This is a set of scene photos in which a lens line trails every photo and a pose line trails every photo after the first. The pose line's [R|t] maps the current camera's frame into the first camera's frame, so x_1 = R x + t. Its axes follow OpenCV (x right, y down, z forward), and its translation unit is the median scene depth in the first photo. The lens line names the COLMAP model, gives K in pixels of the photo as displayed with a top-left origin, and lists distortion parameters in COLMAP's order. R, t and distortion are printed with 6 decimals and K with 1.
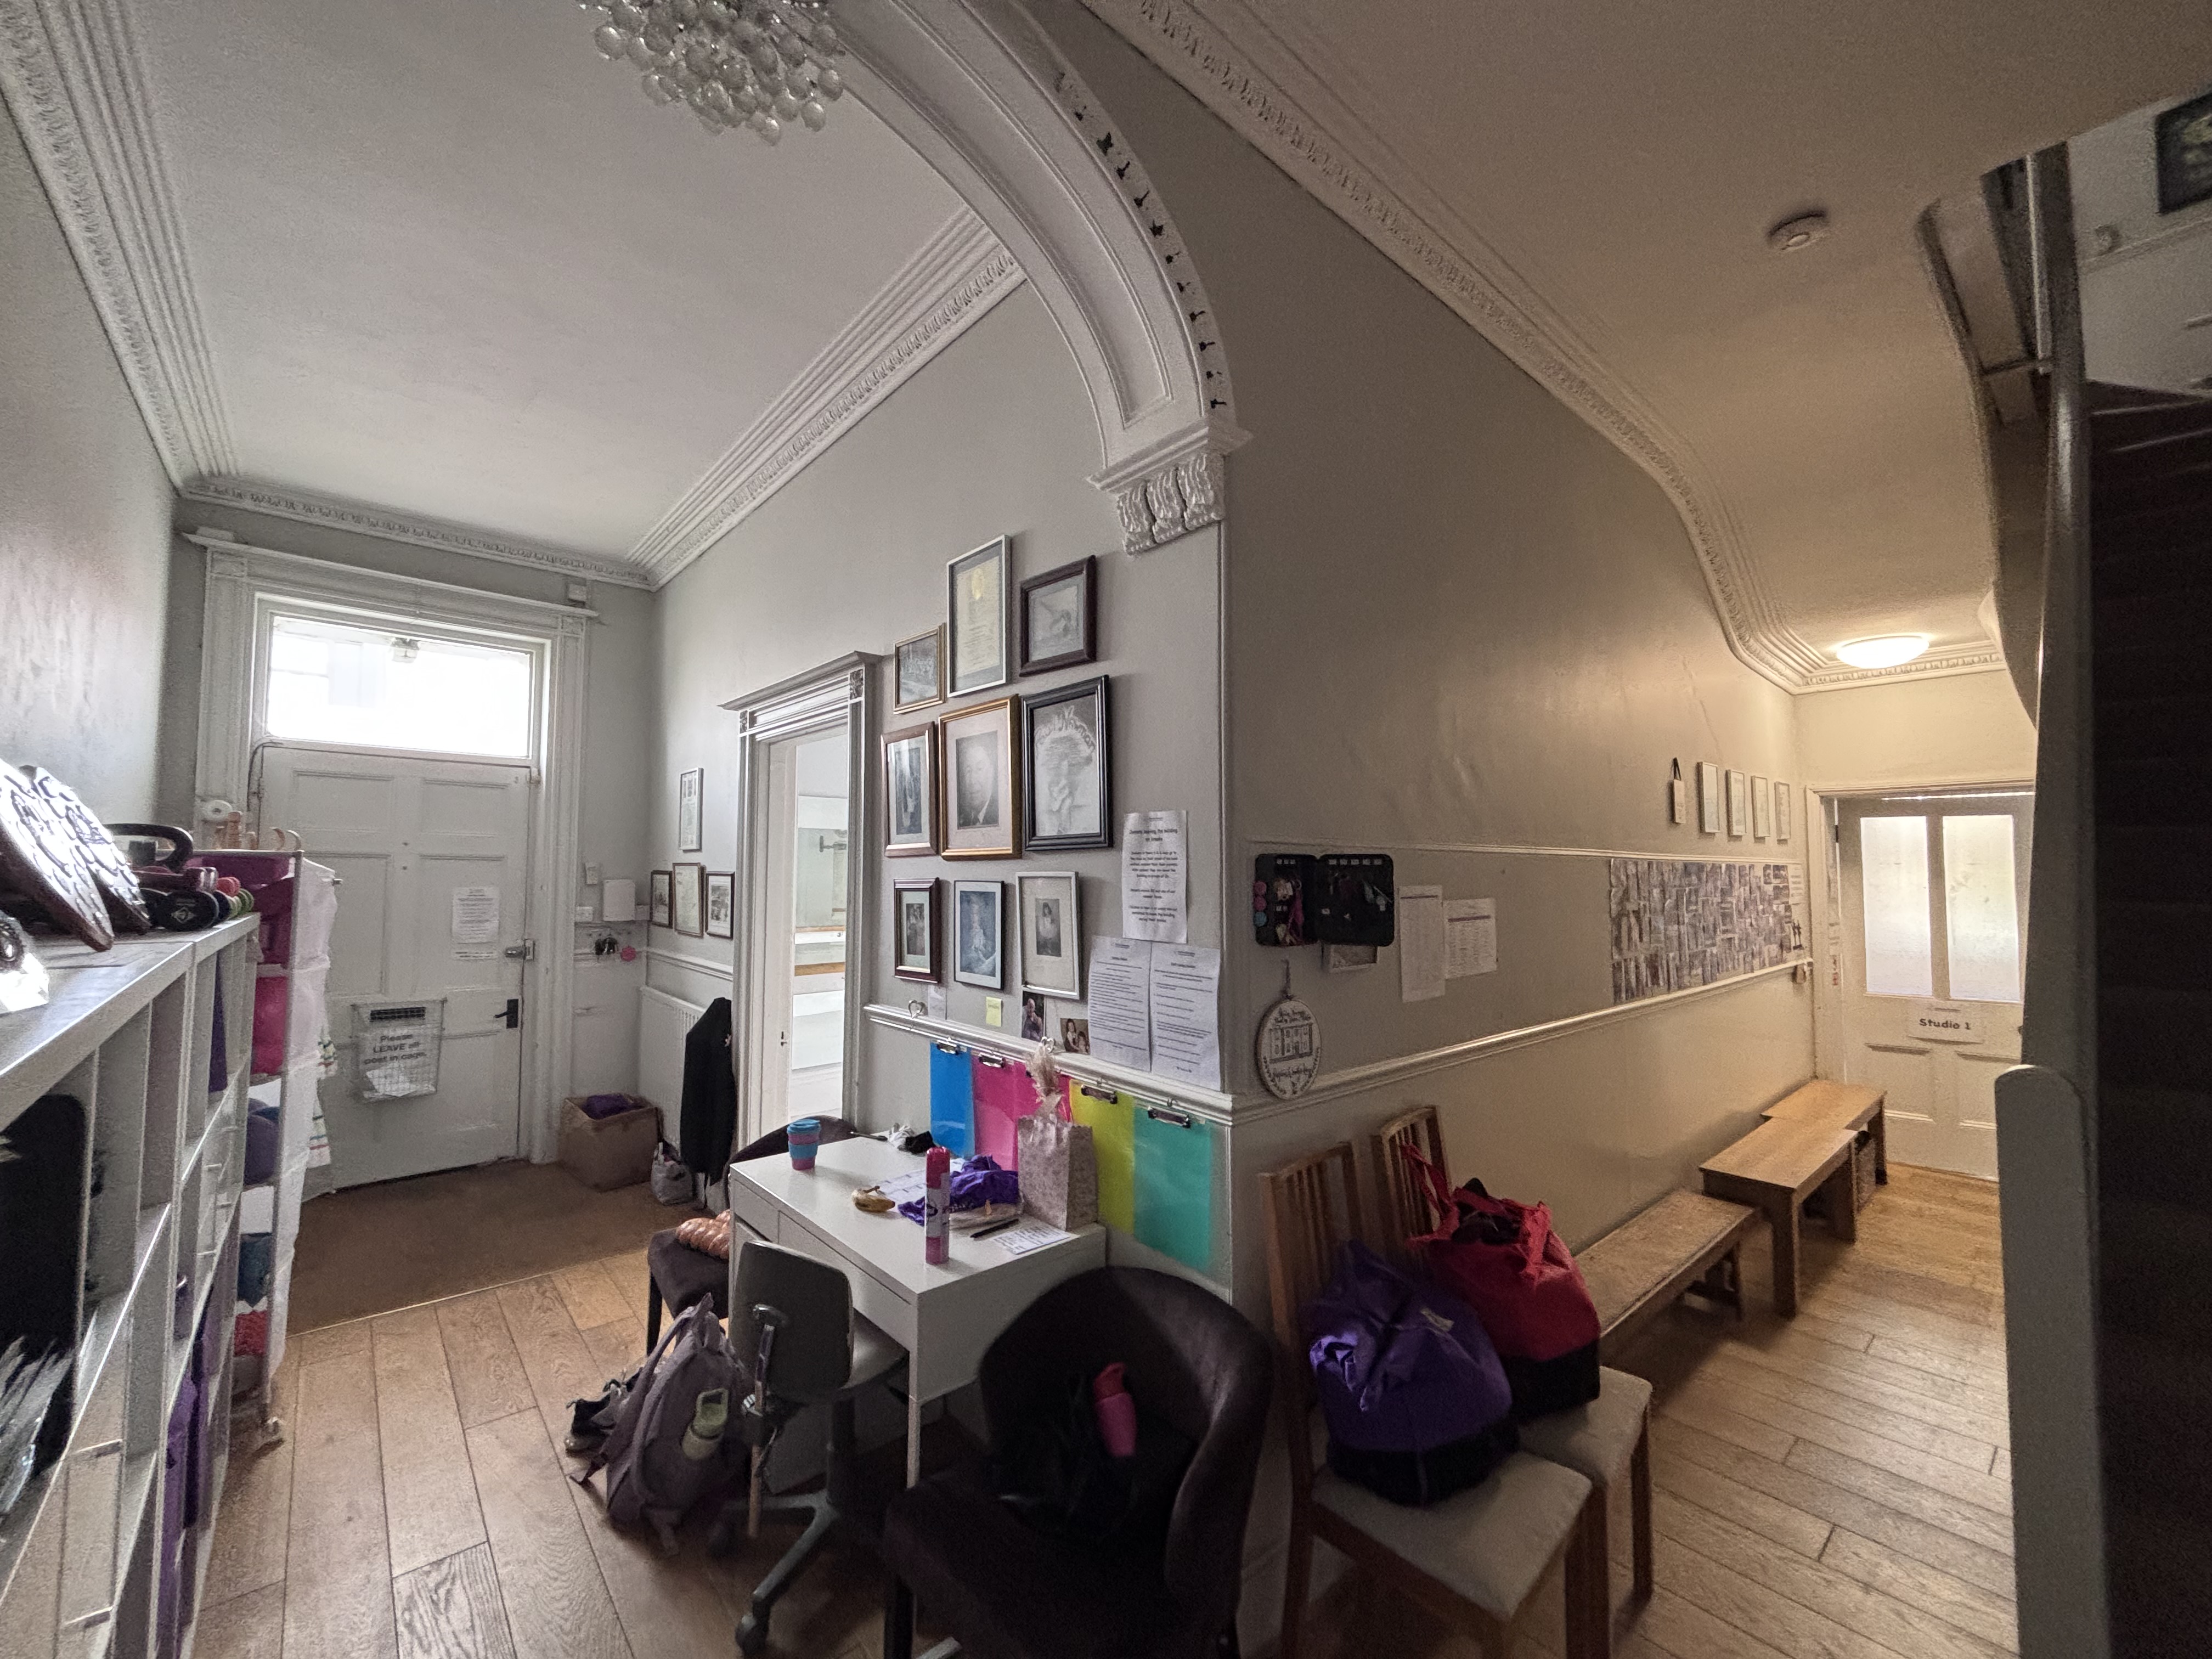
lens RADIAL K [[887.5, 0, 1107.7], [0, 887.5, 826.6], [0, 0, 1]] dist [0.002146, -0.000268]
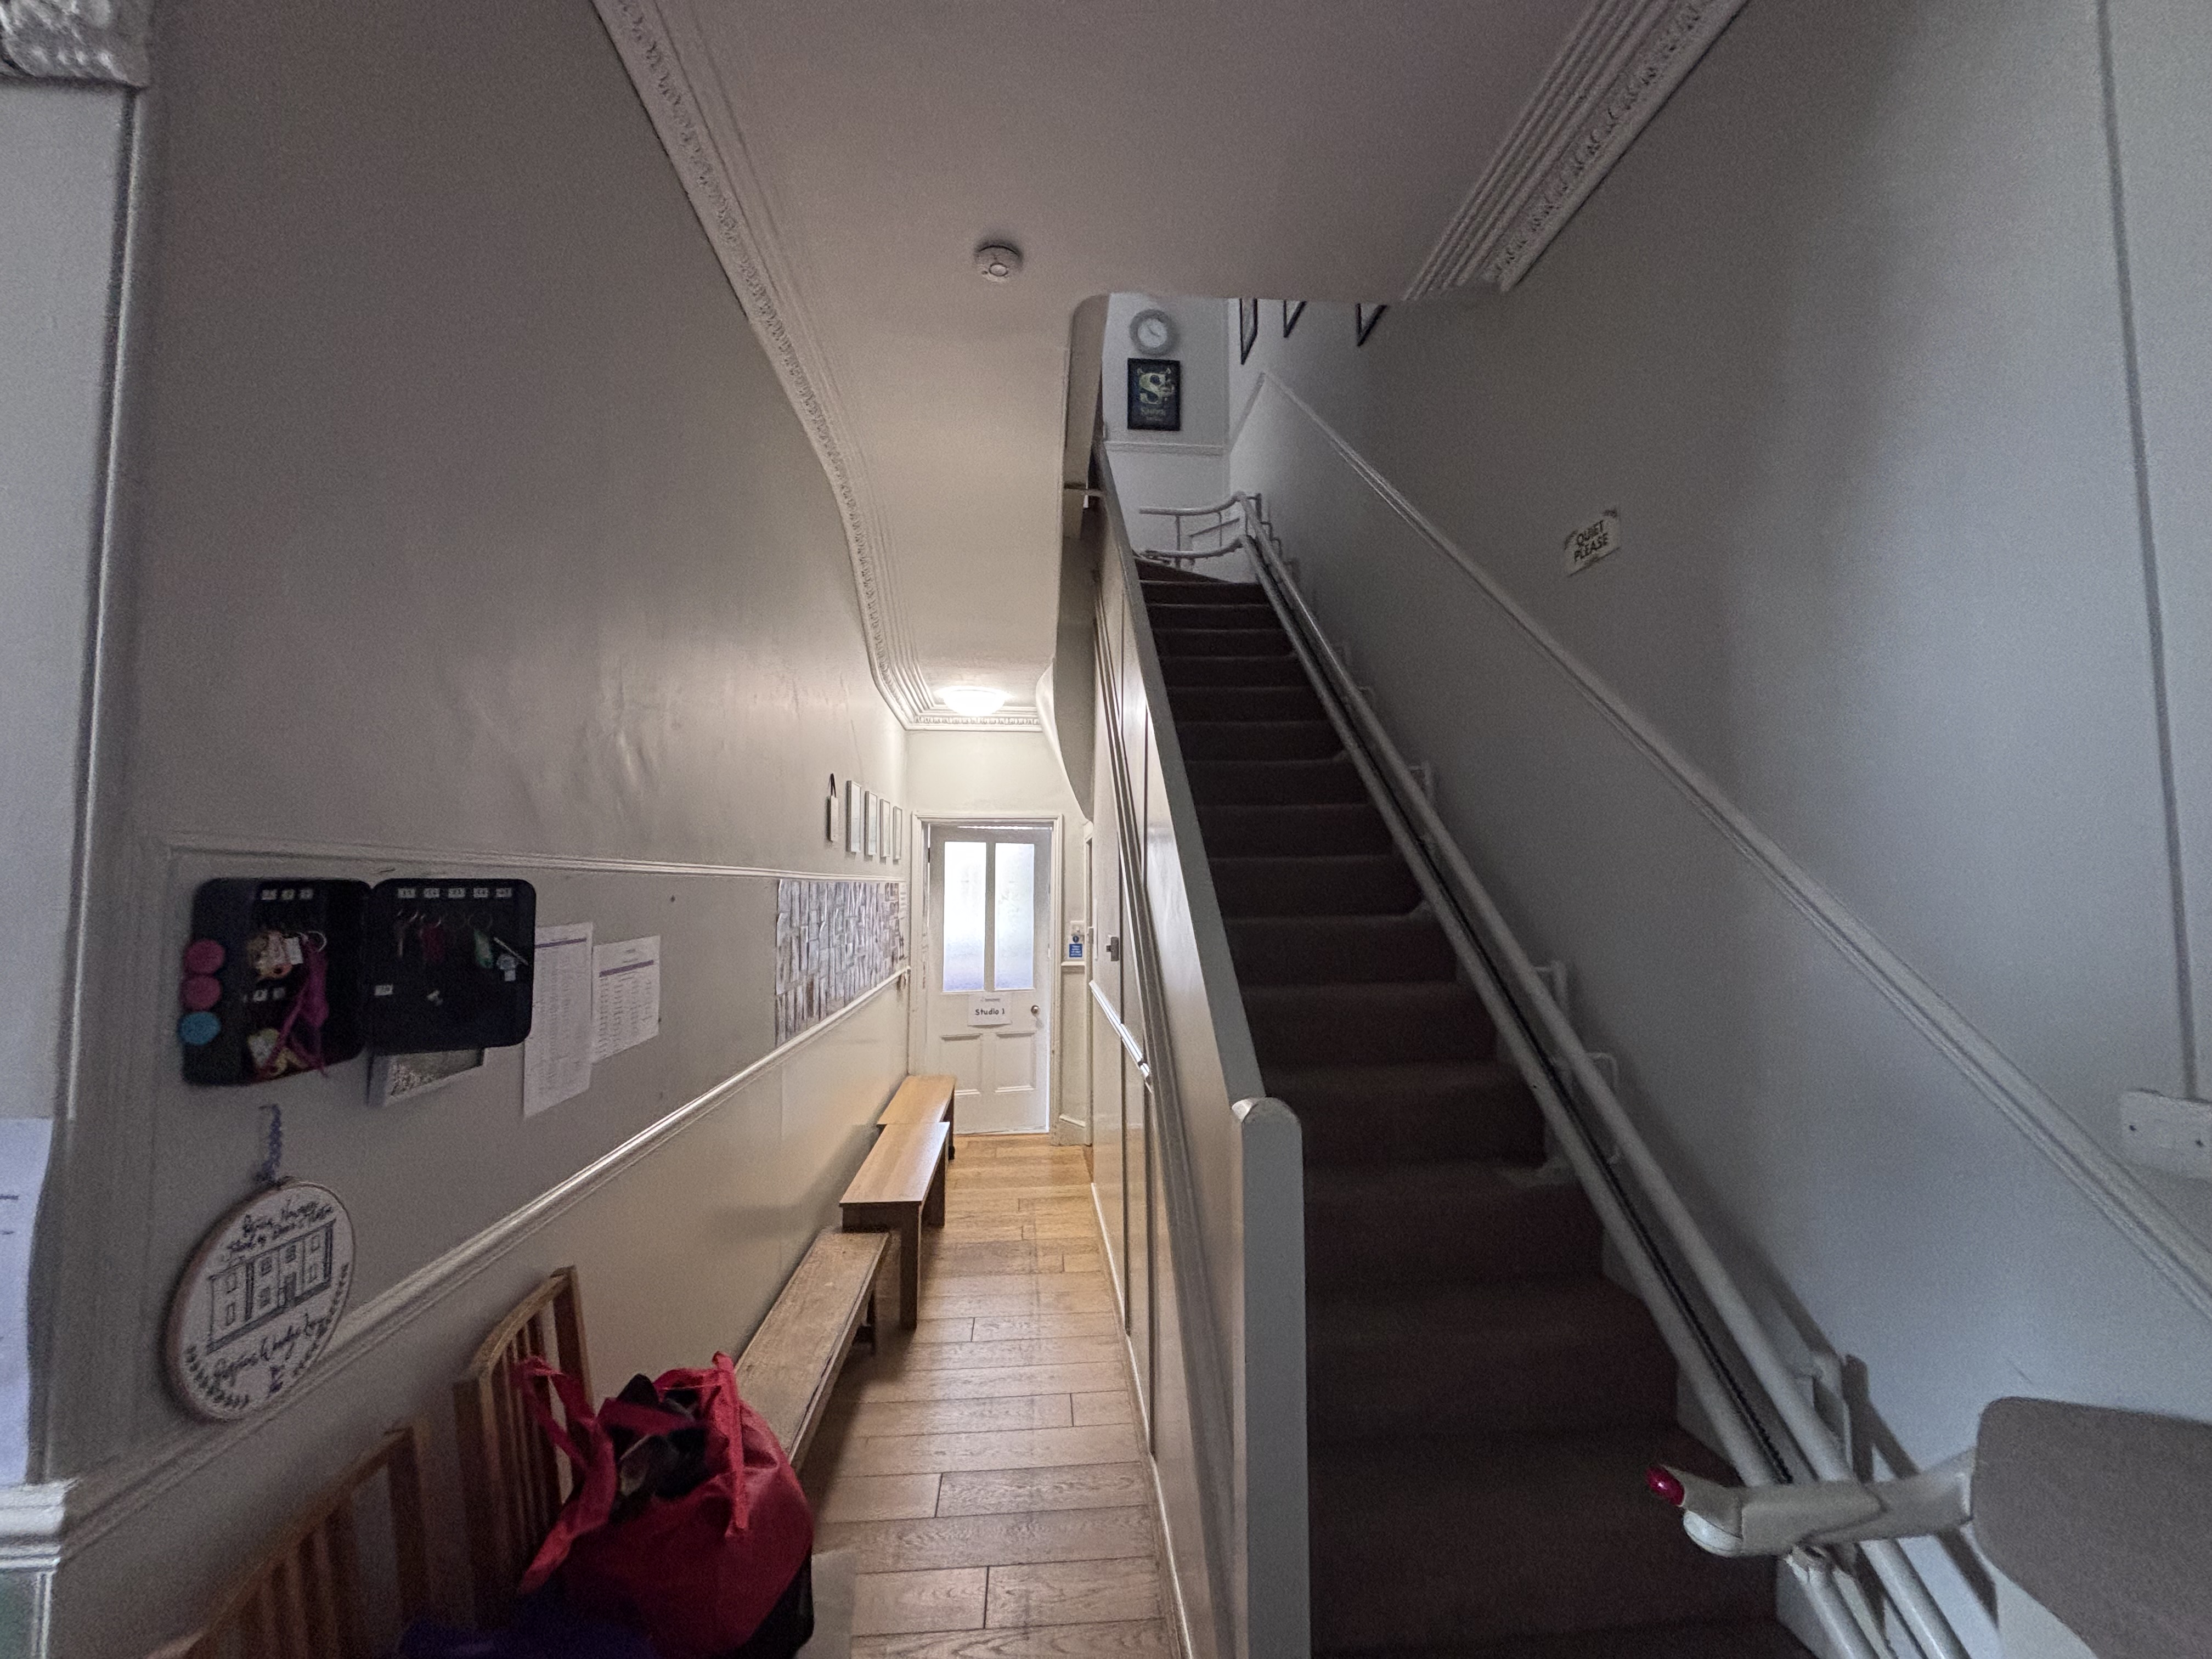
lens RADIAL K [[887.5, 0, 1104.9], [0, 887.5, 825.9], [0, 0, 1]] dist [0.002146, -0.000268]
pose [[0.586296, 0.049974, 0.808554, 0.060743], [-0.037968, 0.998694, -0.034195, 0.001882], [-0.809207, -0.010651, 0.587428, 0.313559]]
